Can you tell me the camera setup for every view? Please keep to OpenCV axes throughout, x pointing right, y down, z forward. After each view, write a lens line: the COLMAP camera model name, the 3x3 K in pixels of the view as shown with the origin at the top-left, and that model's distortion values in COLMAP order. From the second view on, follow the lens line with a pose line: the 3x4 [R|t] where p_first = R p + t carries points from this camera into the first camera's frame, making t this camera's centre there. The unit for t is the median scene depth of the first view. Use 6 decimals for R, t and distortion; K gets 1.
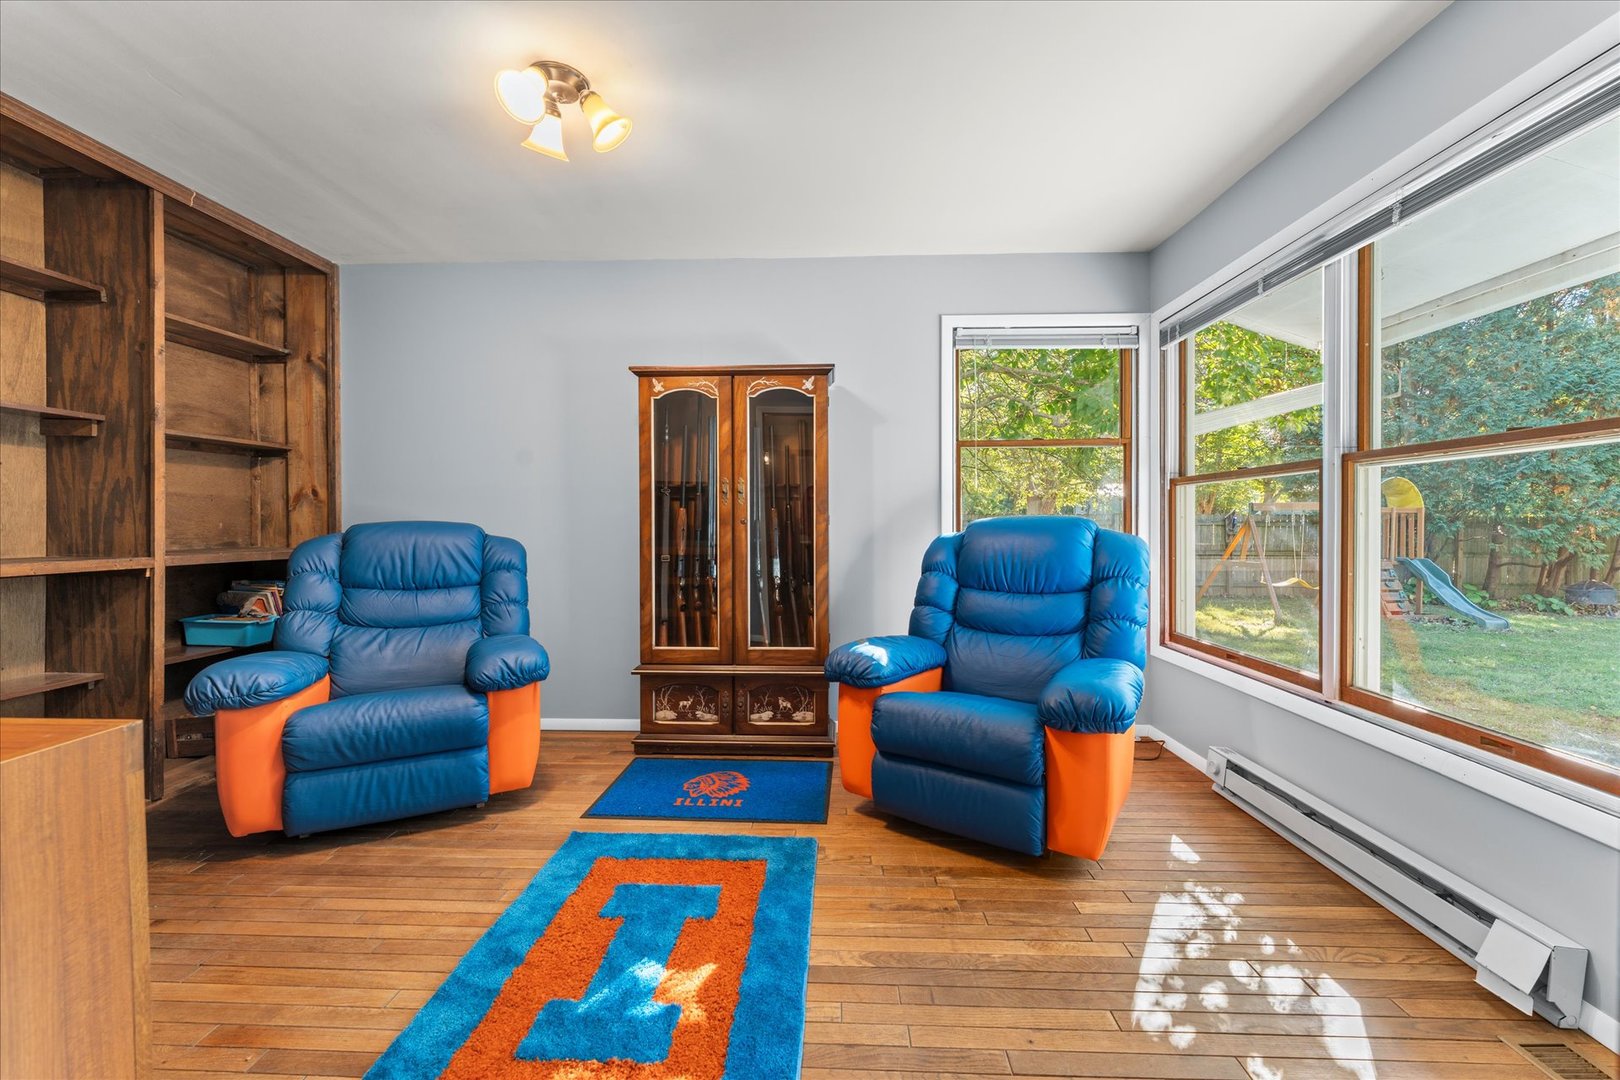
lens RADIAL K [[640.6, 0, 809.6], [0, 640.6, 522.4], [0, 0, 1]] dist [0.002573, -0.000284]
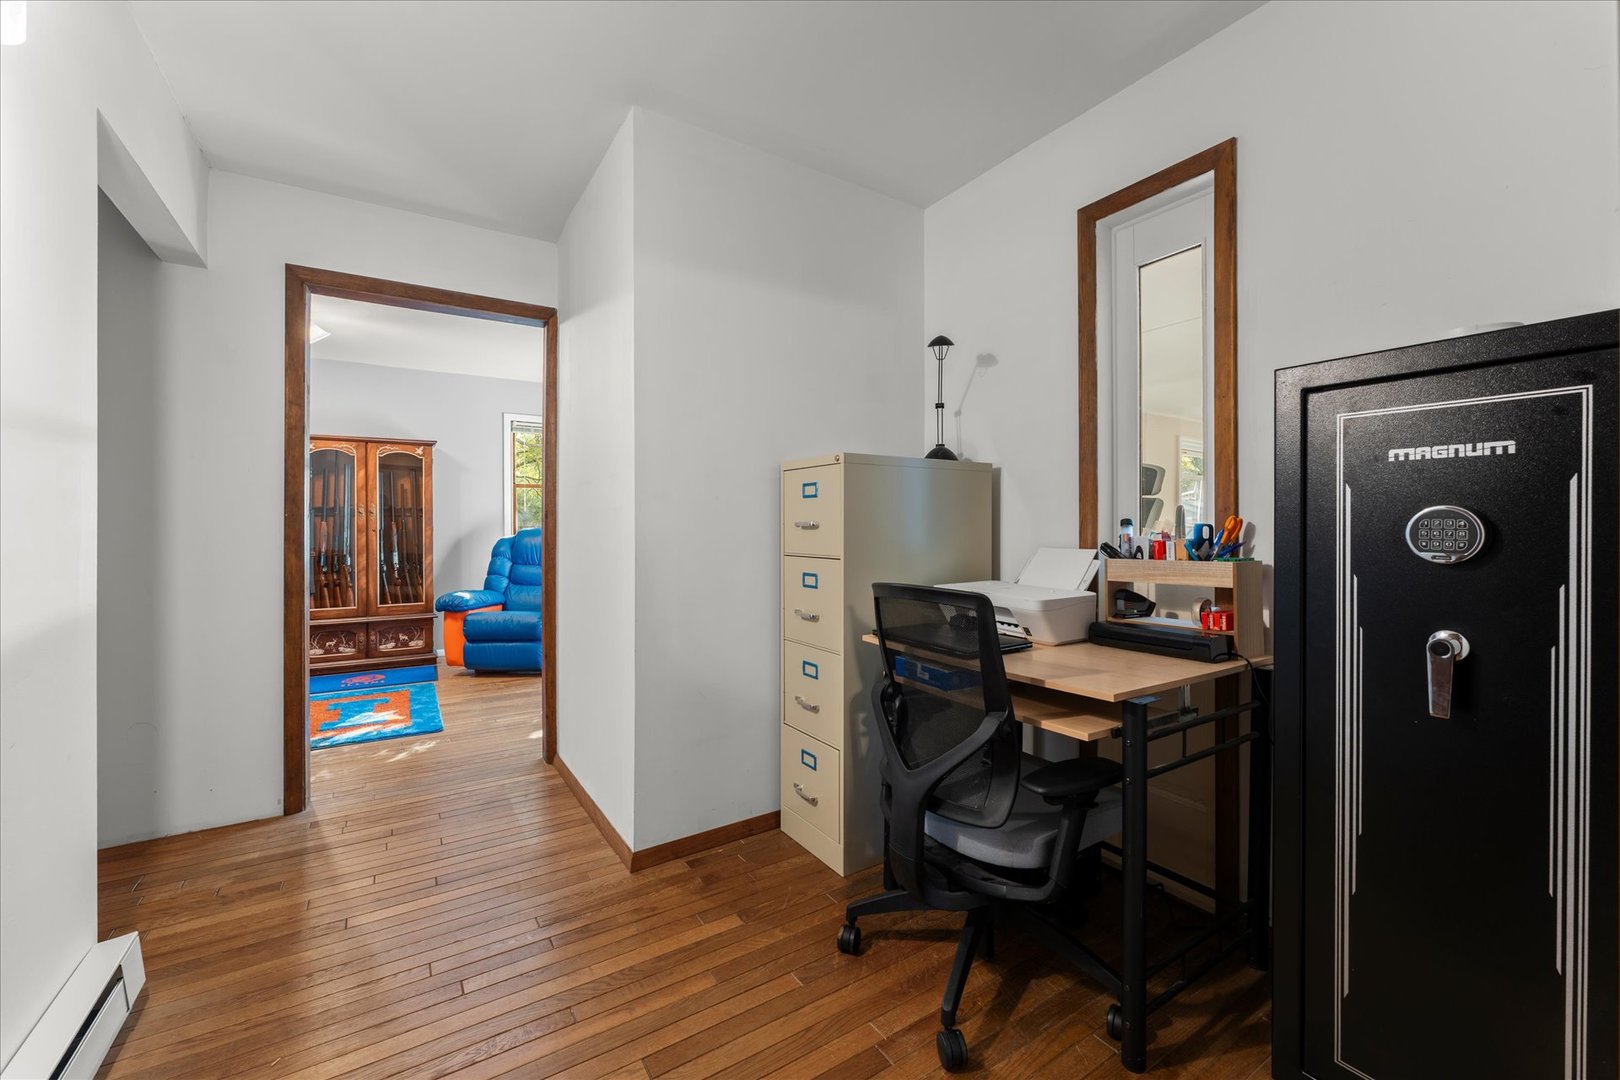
lens RADIAL K [[640.6, 0, 802.4], [0, 640.6, 528.2], [0, 0, 1]] dist [0.002573, -0.000284]
pose [[0.821610, -0.003346, 0.570040, -0.138704], [0.011757, 0.999870, -0.011076, 0.025430], [-0.569928, 0.015802, 0.821542, -1.010739]]
